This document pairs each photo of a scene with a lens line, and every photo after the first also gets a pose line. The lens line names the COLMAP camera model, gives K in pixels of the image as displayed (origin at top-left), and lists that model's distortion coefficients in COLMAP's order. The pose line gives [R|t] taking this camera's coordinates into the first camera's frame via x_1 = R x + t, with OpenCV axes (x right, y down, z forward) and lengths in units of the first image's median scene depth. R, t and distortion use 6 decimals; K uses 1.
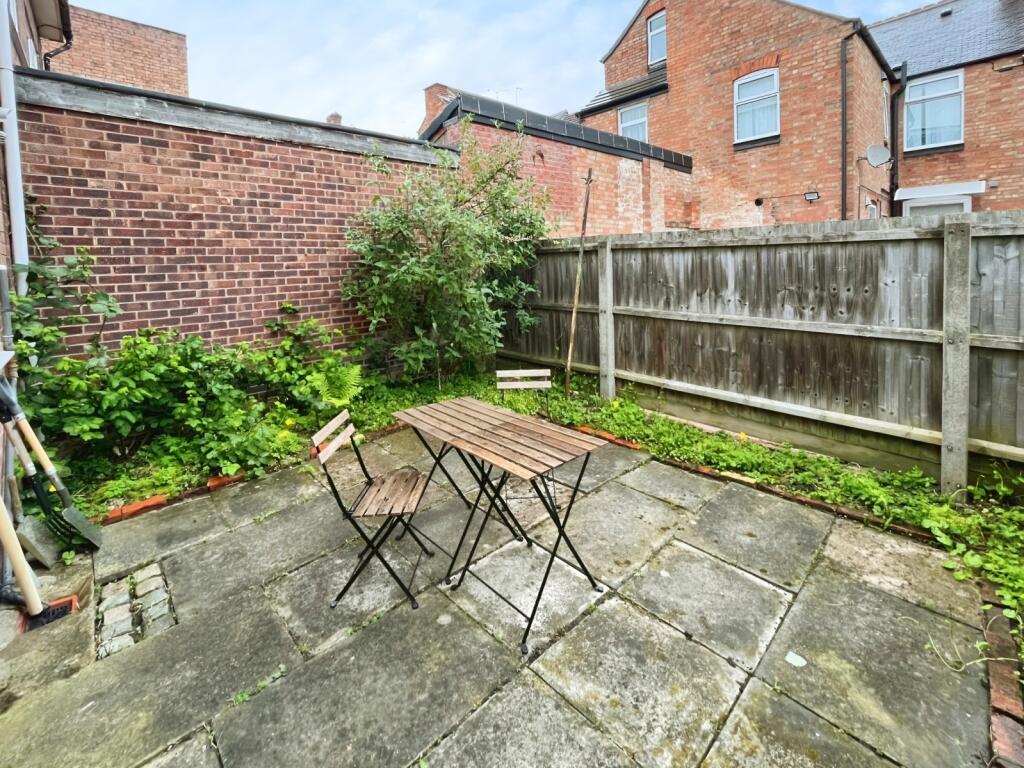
lens RADIAL K [[415.0, 0, 512.0], [0, 415.0, 384.0], [0, 0, 1]] dist [0.000967, 0.000019]
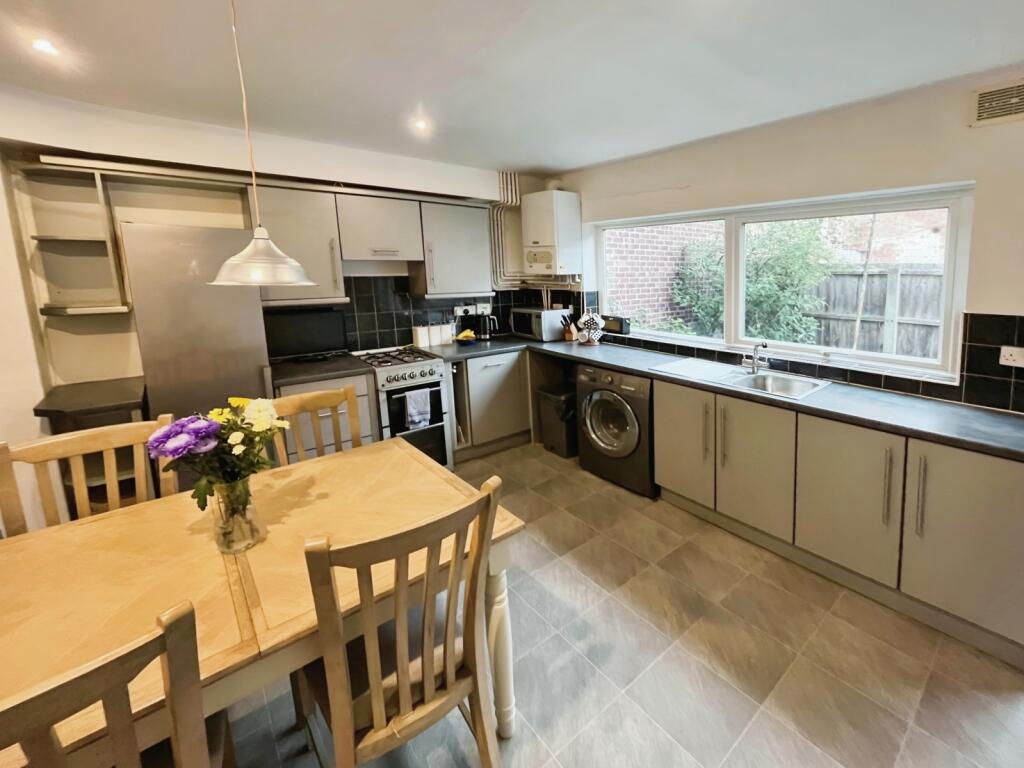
lens RADIAL K [[415.0, 0, 512.0], [0, 415.0, 384.0], [0, 0, 1]] dist [0.000967, 0.000019]
pose [[0.997932, 0.038108, -0.051755, -1.004884], [-0.038674, 0.999202, -0.009979, 0.106354], [0.051334, 0.011960, 0.998610, -0.456309]]
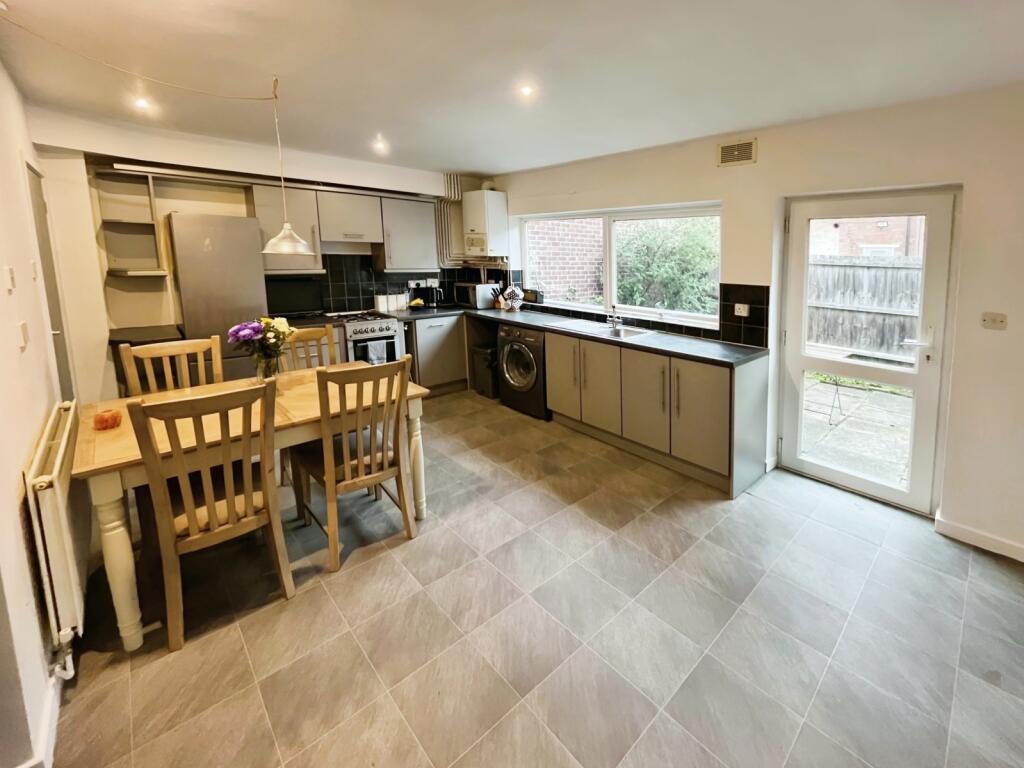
lens RADIAL K [[419.1, 0, 486.6], [0, 419.1, 378.1], [0, 0, 1]] dist [-0.000972, 0.000018]
pose [[0.997765, 0.056348, -0.035903, -0.895604], [-0.056084, 0.998391, 0.008327, 0.194012], [0.036315, -0.006295, 0.999321, -0.749162]]
